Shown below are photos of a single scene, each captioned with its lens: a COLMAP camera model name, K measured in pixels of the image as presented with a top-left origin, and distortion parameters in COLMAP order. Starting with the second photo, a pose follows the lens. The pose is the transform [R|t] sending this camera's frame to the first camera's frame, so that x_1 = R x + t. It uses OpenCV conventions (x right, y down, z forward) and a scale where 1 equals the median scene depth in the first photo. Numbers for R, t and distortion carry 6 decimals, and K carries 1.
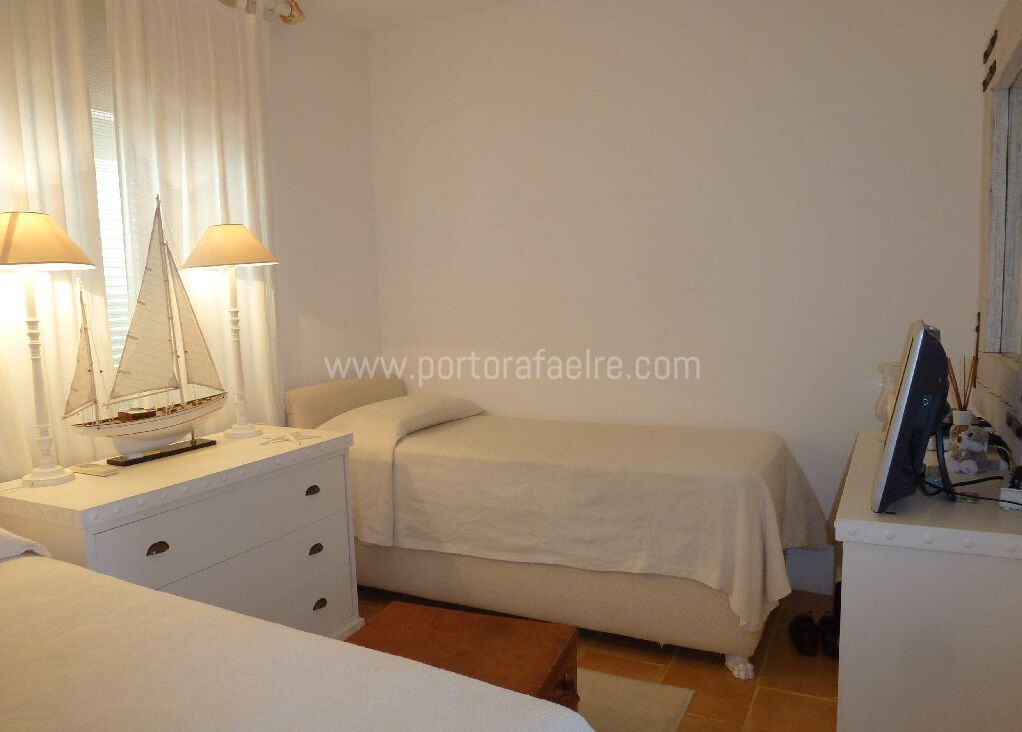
lens RADIAL K [[724.7, 0, 510.8], [0, 724.7, 372.8], [0, 0, 1]] dist [-0.062765, 0.032176]
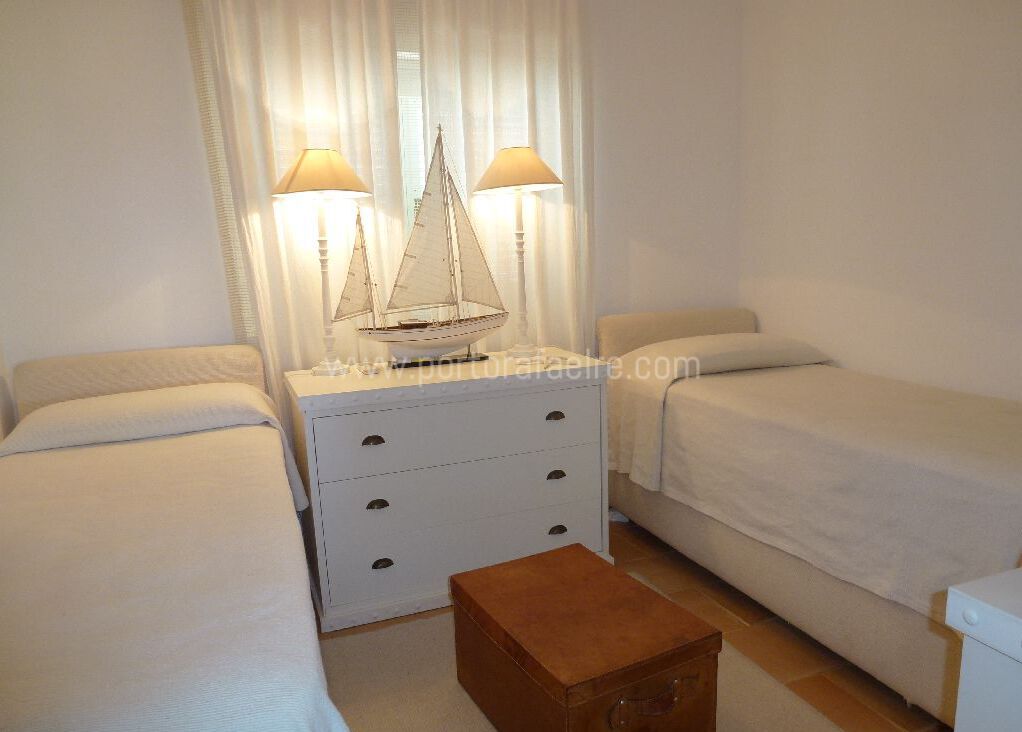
lens RADIAL K [[724.7, 0, 489.1], [0, 724.7, 371.9], [0, 0, 1]] dist [-0.062765, 0.032176]
pose [[0.751521, 0.117984, -0.649073, 0.298849], [-0.057976, 0.991883, 0.113170, -0.004080], [0.657156, -0.047419, 0.752261, 0.201229]]
